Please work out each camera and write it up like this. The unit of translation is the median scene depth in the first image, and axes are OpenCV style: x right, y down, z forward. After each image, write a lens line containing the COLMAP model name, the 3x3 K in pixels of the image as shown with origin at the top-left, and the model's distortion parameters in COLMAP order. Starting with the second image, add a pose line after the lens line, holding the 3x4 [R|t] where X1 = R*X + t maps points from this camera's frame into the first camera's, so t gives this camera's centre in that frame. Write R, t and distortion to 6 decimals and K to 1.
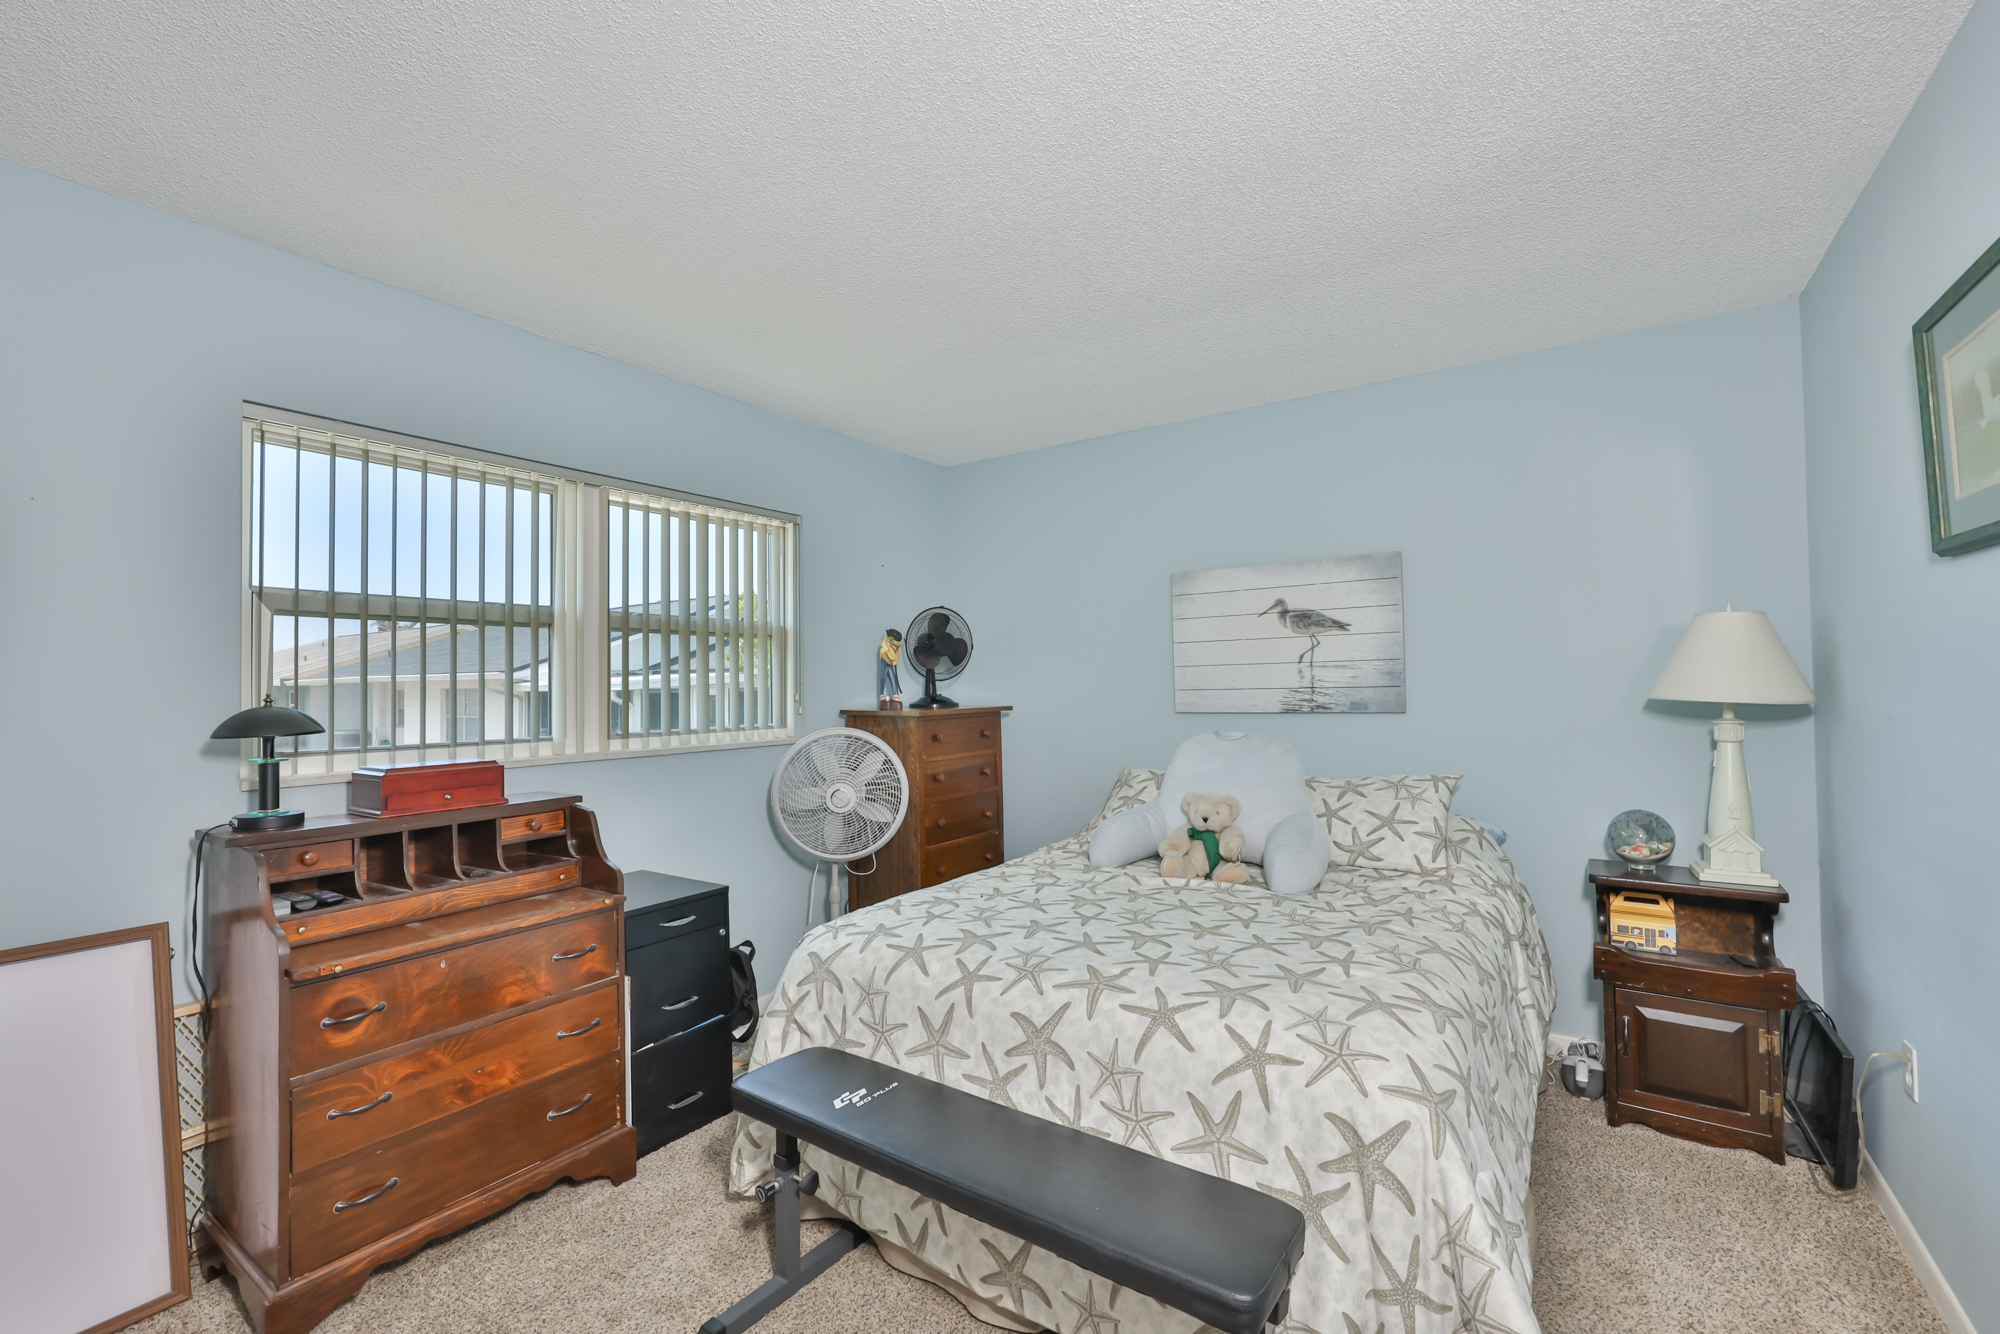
lens RADIAL K [[856.2, 0, 1007.8], [0, 856.2, 665.4], [0, 0, 1]] dist [-0.001843, 0.000037]
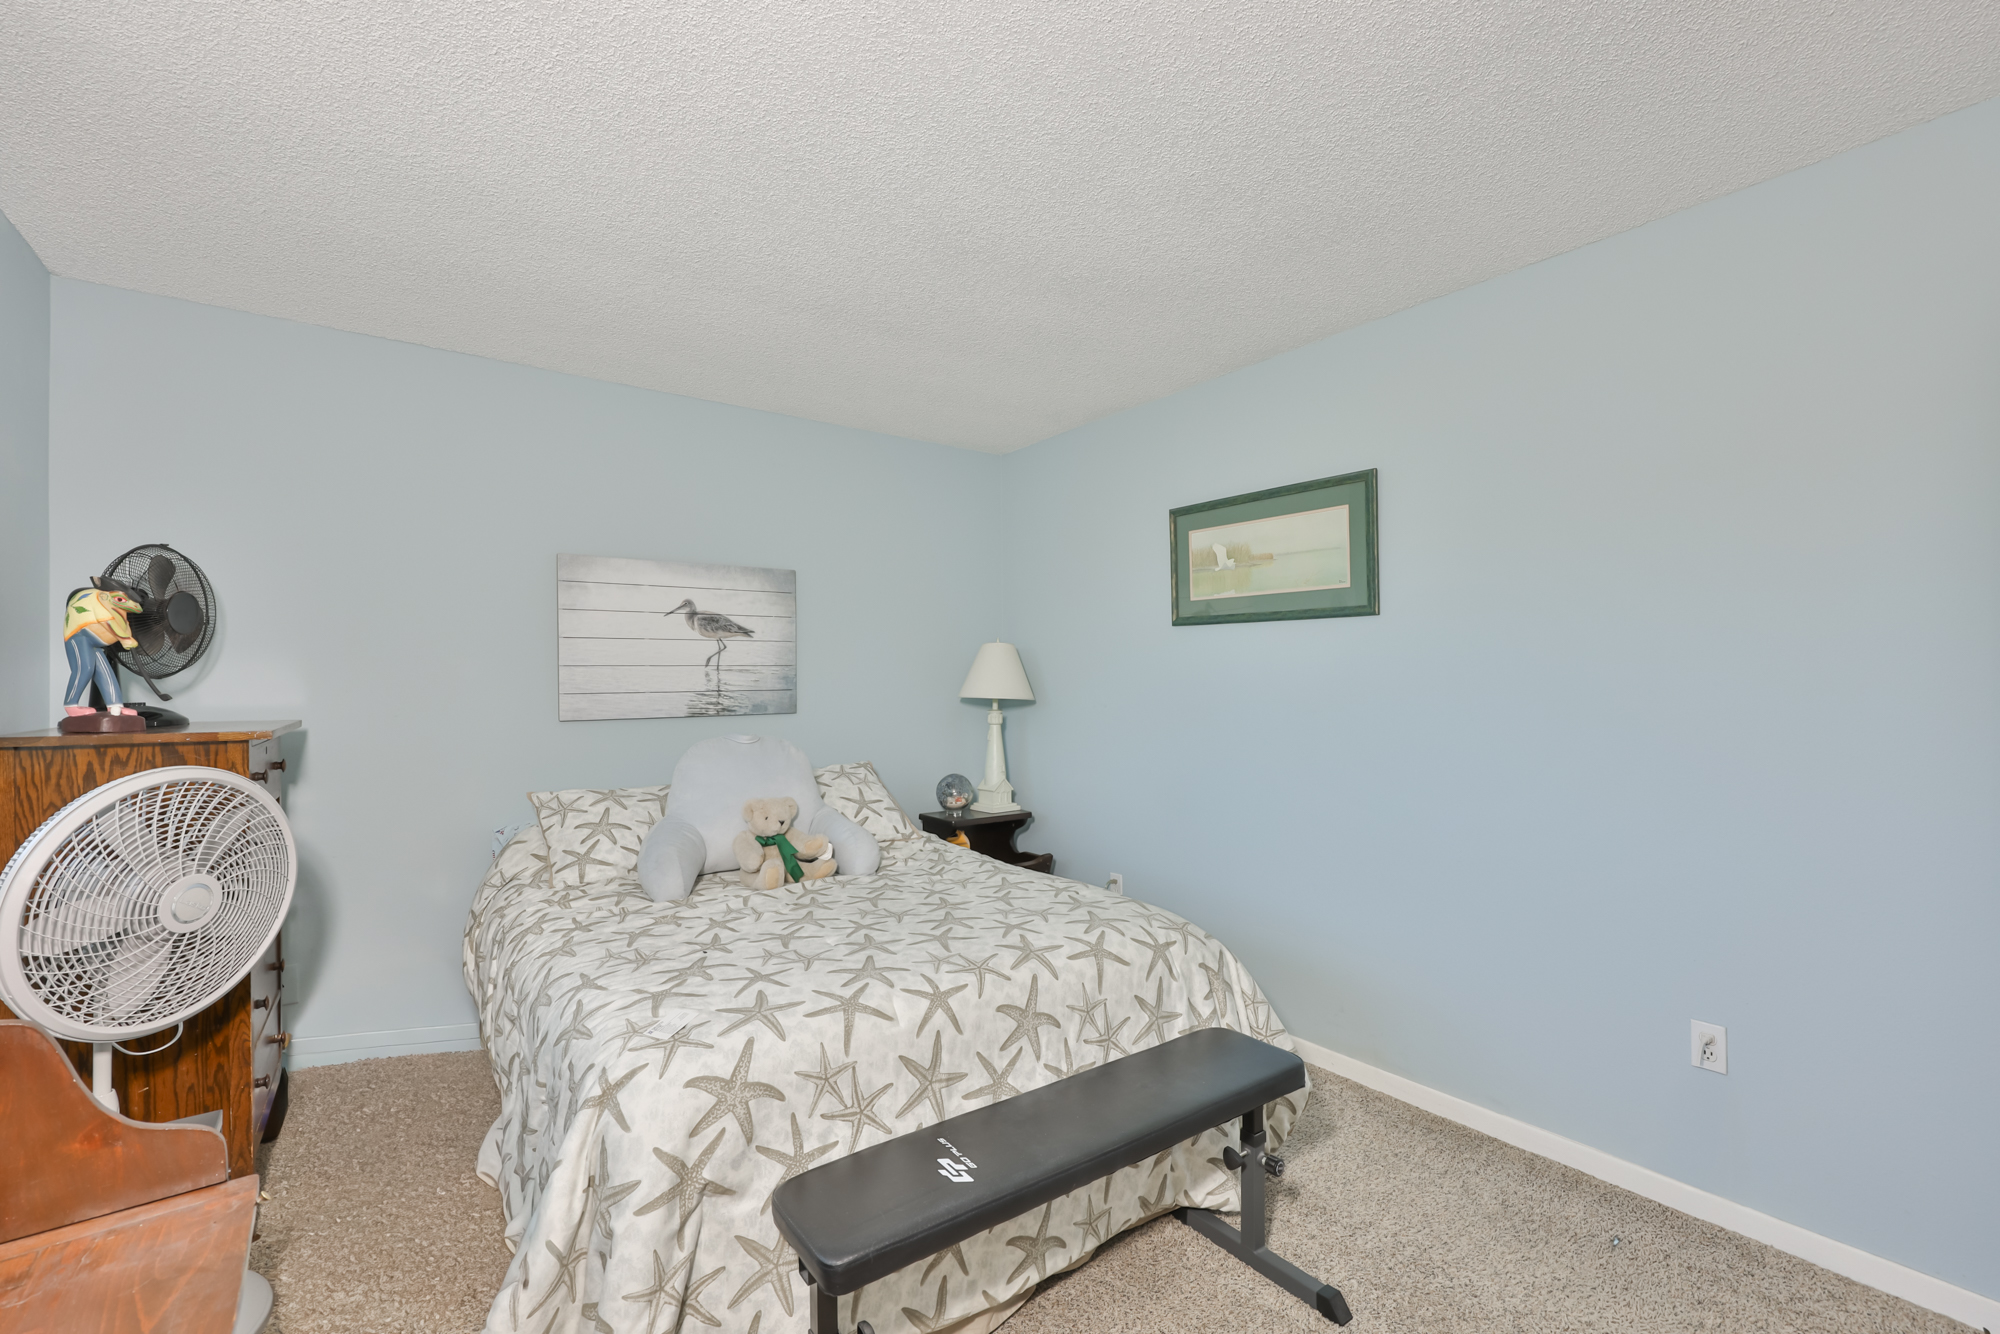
lens RADIAL K [[853.5, 0, 1019.8], [0, 853.5, 671.2], [0, 0, 1]] dist [-0.001049, -0.000124]
pose [[0.314399, 0.024100, 0.948985, -0.685745], [-0.021645, 0.999600, -0.018214, 0.018580], [-0.949044, -0.014814, 0.314795, 0.477185]]
